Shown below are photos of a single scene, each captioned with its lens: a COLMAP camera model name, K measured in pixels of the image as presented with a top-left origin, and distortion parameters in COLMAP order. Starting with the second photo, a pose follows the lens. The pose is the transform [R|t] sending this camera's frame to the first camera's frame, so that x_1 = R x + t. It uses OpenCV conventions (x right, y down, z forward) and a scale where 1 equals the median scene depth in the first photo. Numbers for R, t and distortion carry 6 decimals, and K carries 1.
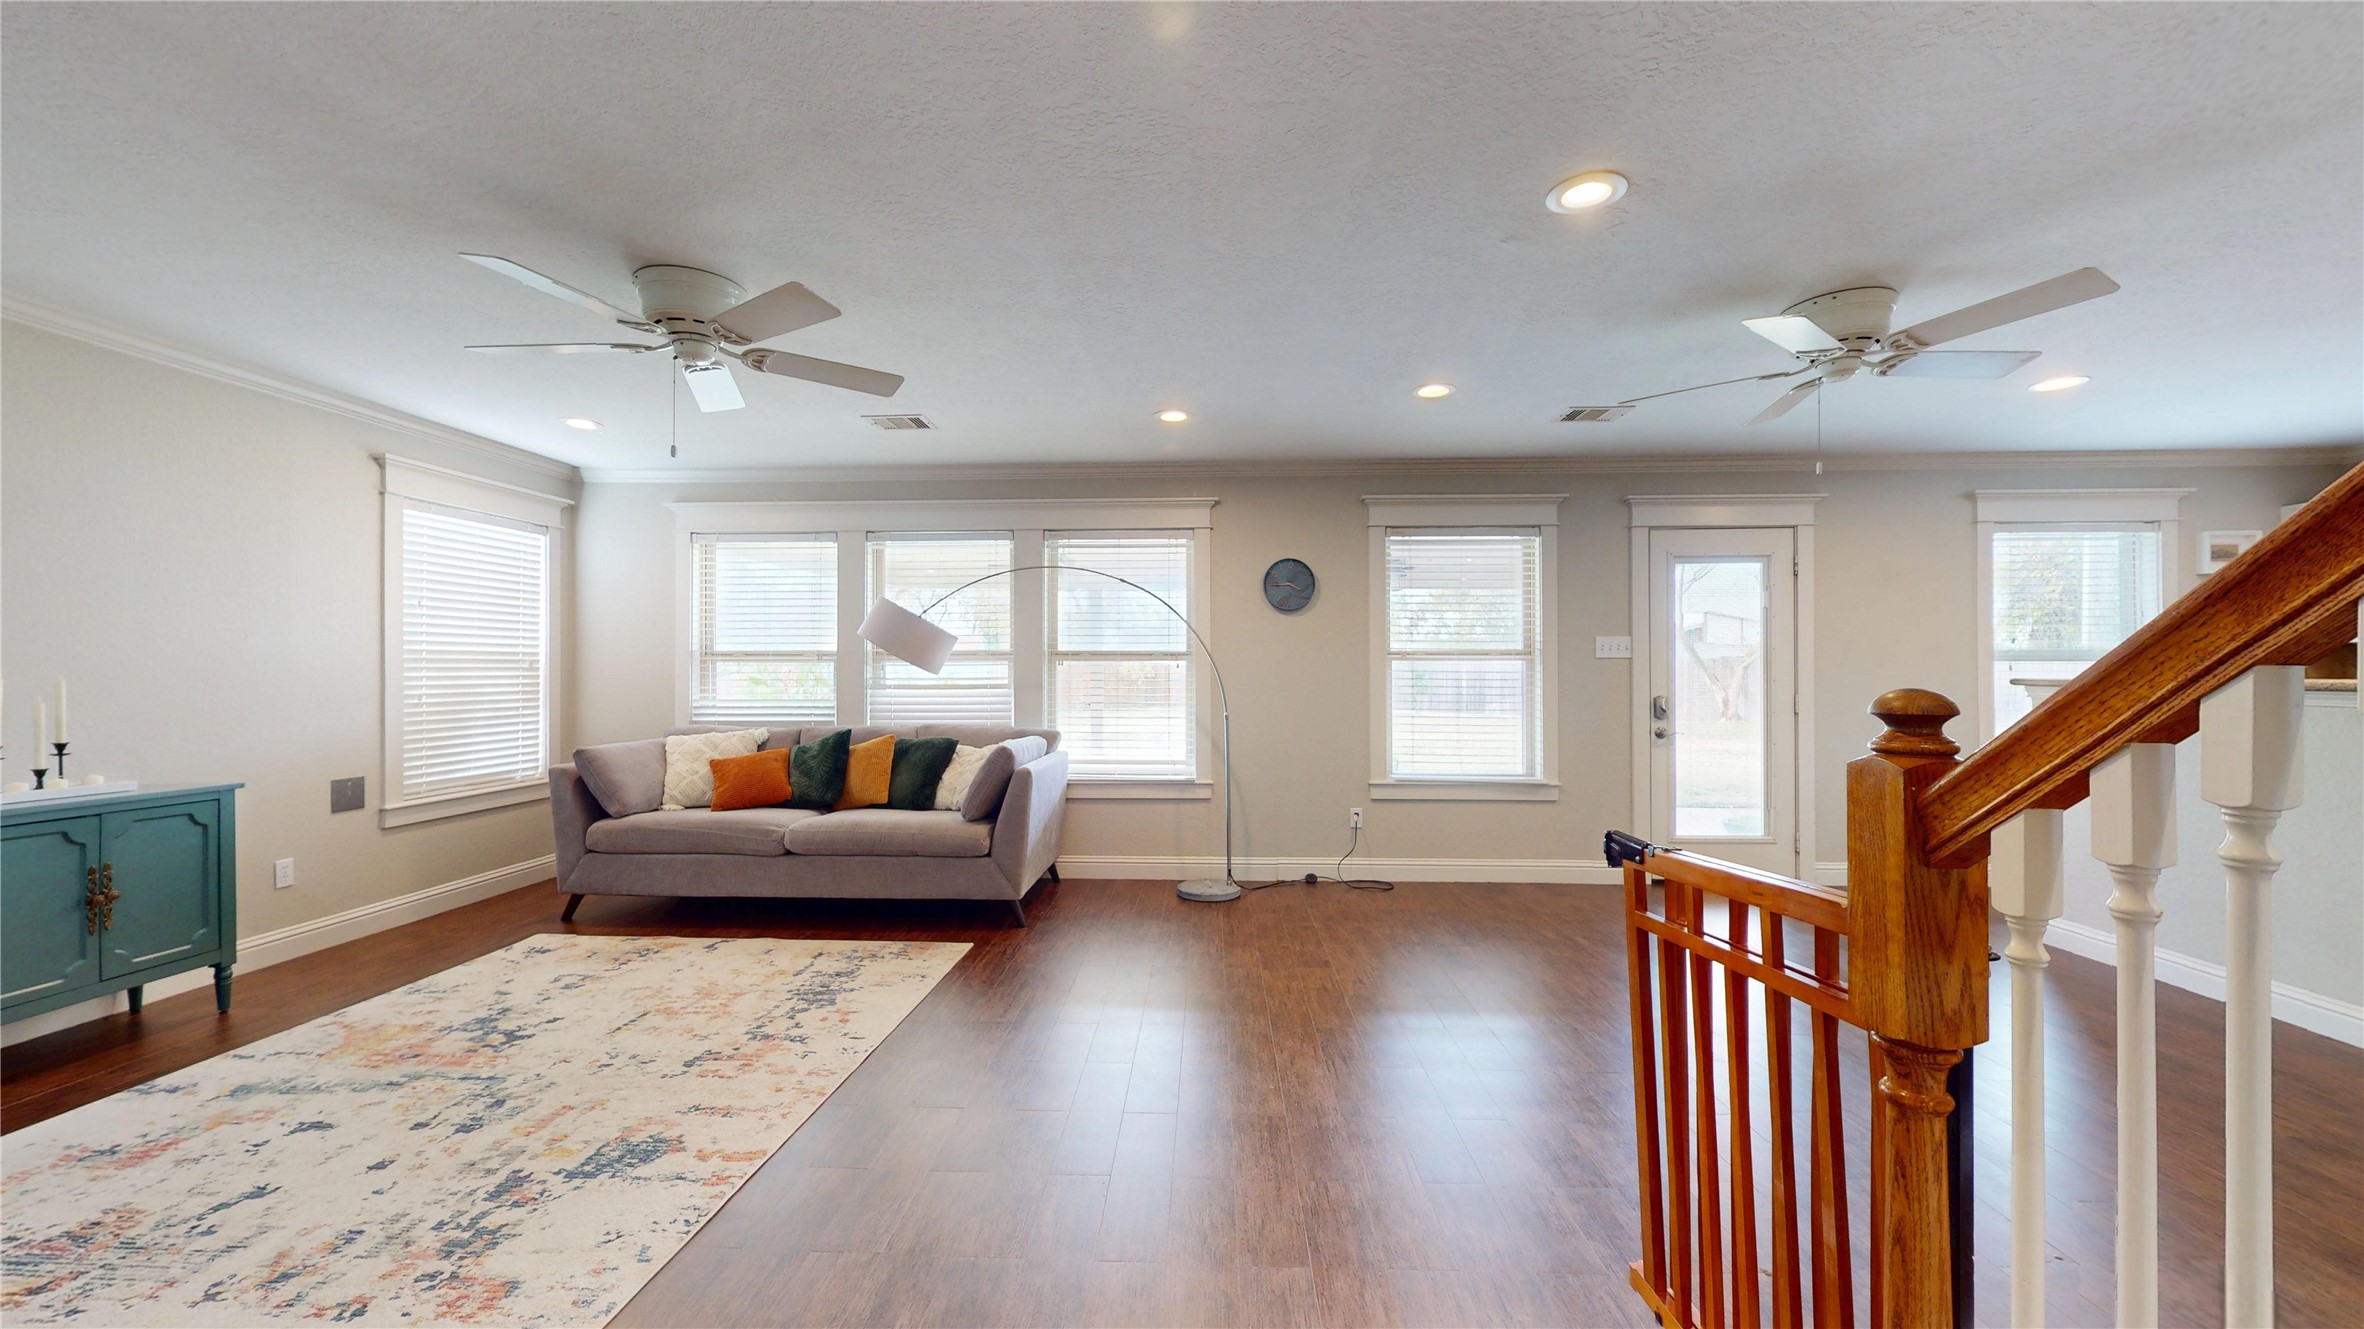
lens RADIAL K [[865.8, 0, 1192.7], [0, 865.8, 671.1], [0, 0, 1]] dist [-0.001675, 0.000087]
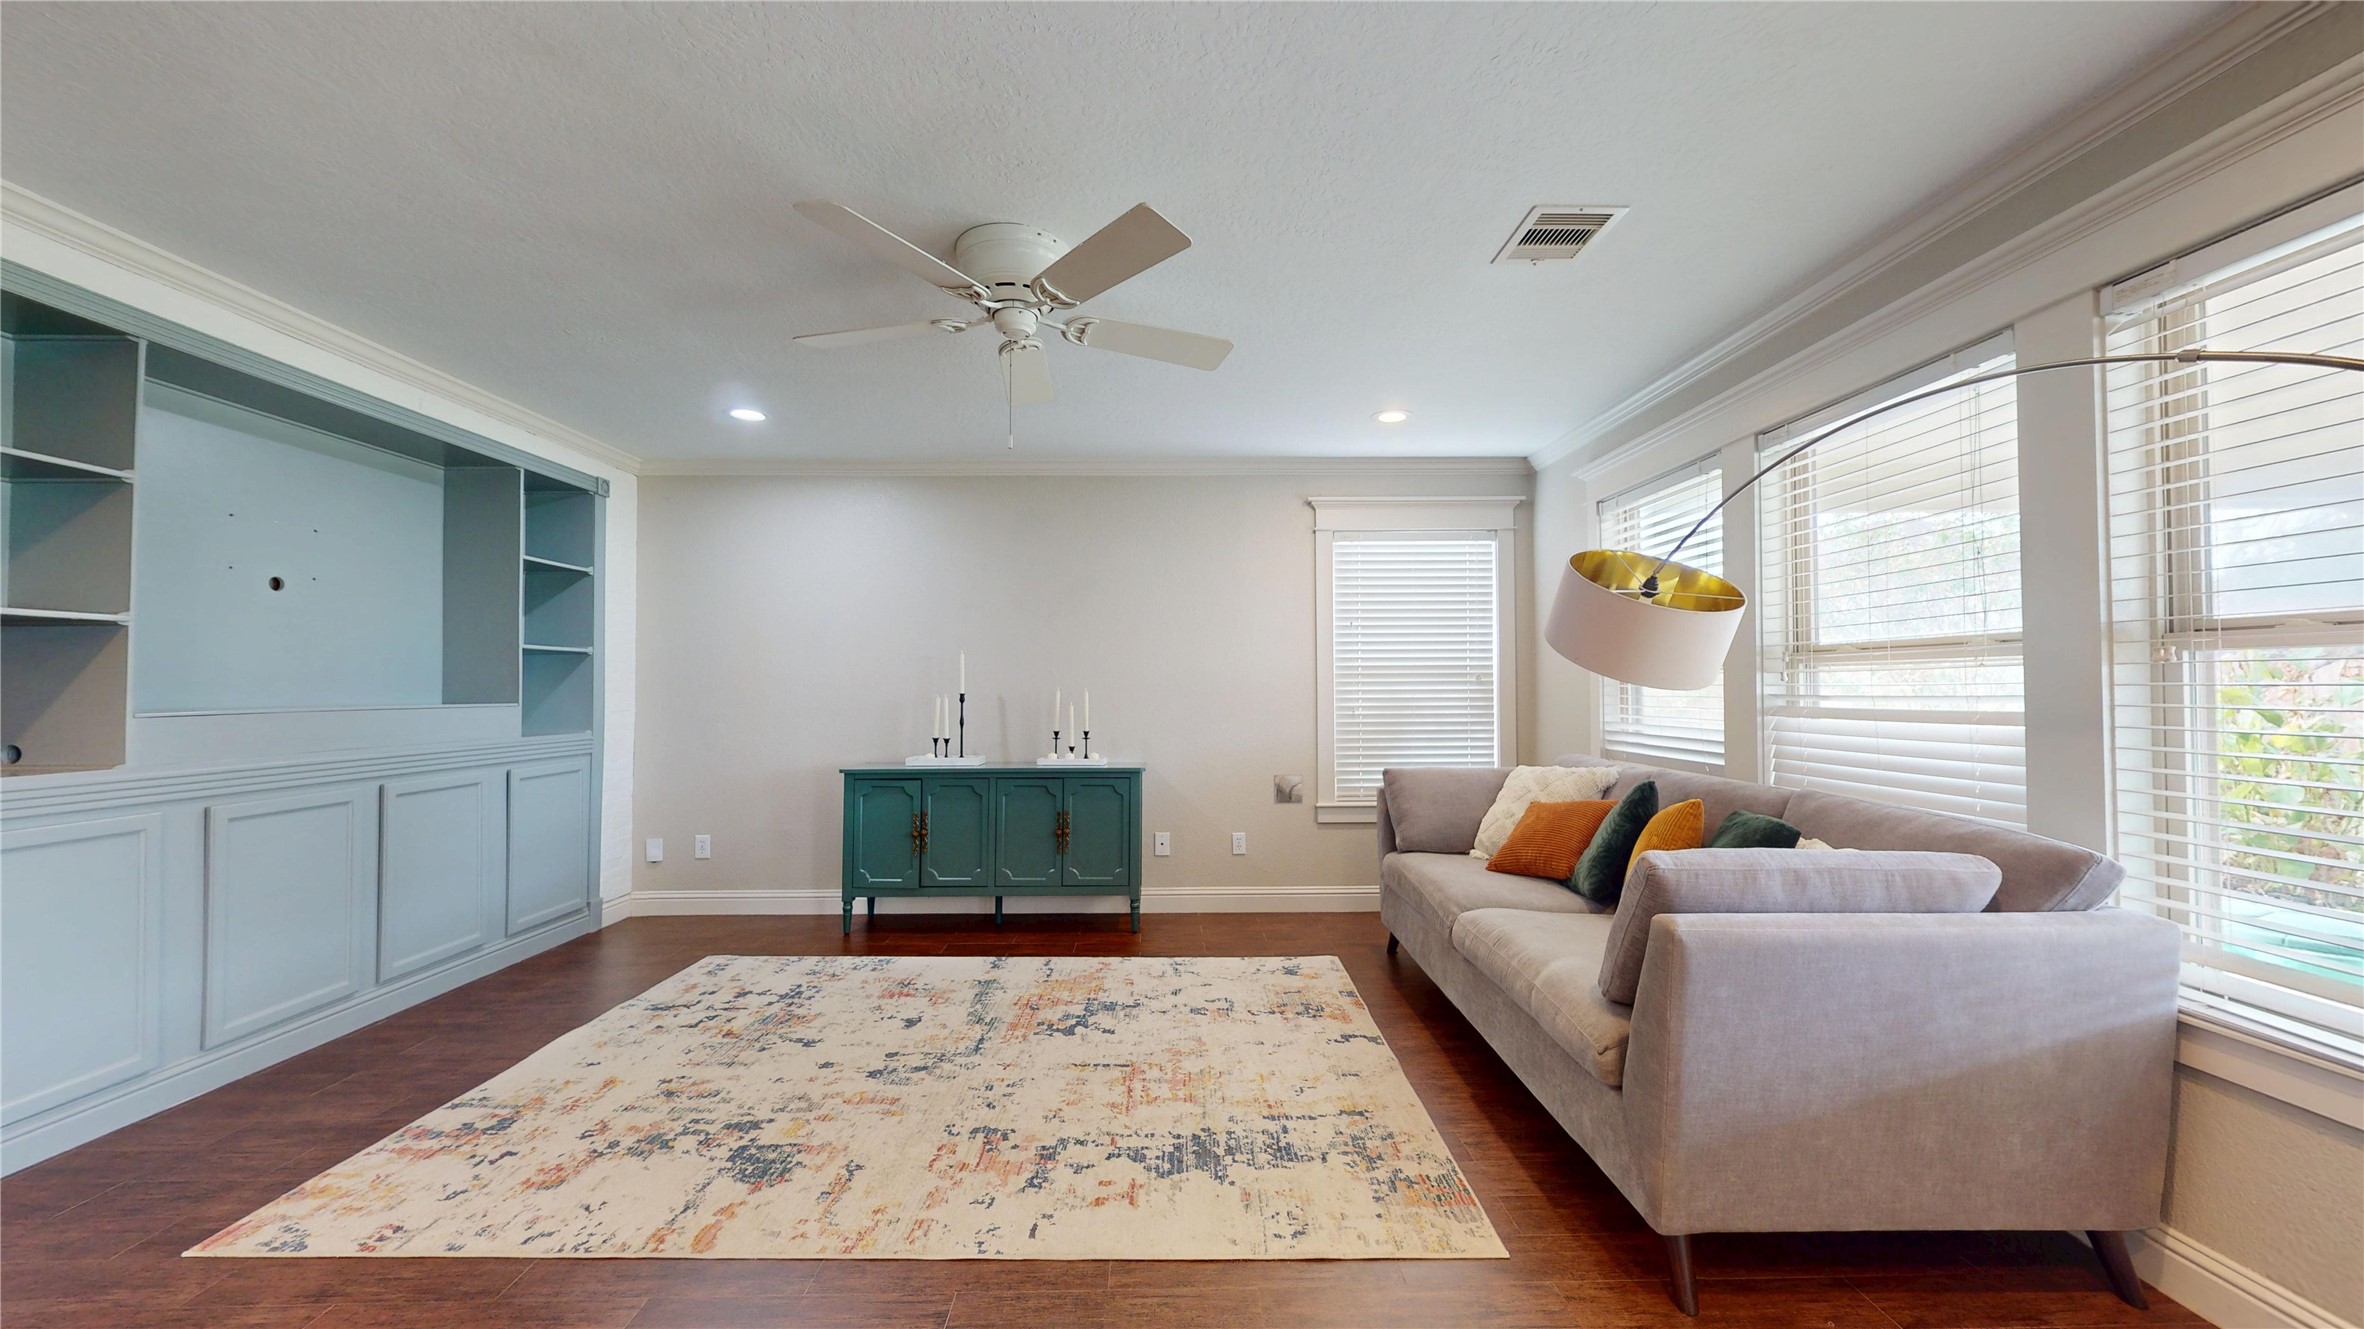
lens RADIAL K [[865.8, 0, 1147.1], [0, 865.8, 666.1], [0, 0, 1]] dist [-0.001675, 0.000087]
pose [[0.054555, -0.024996, -0.998198, 0.287907], [0.001145, 0.999688, -0.024971, 0.004767], [0.998510, 0.000220, 0.054566, 1.024289]]
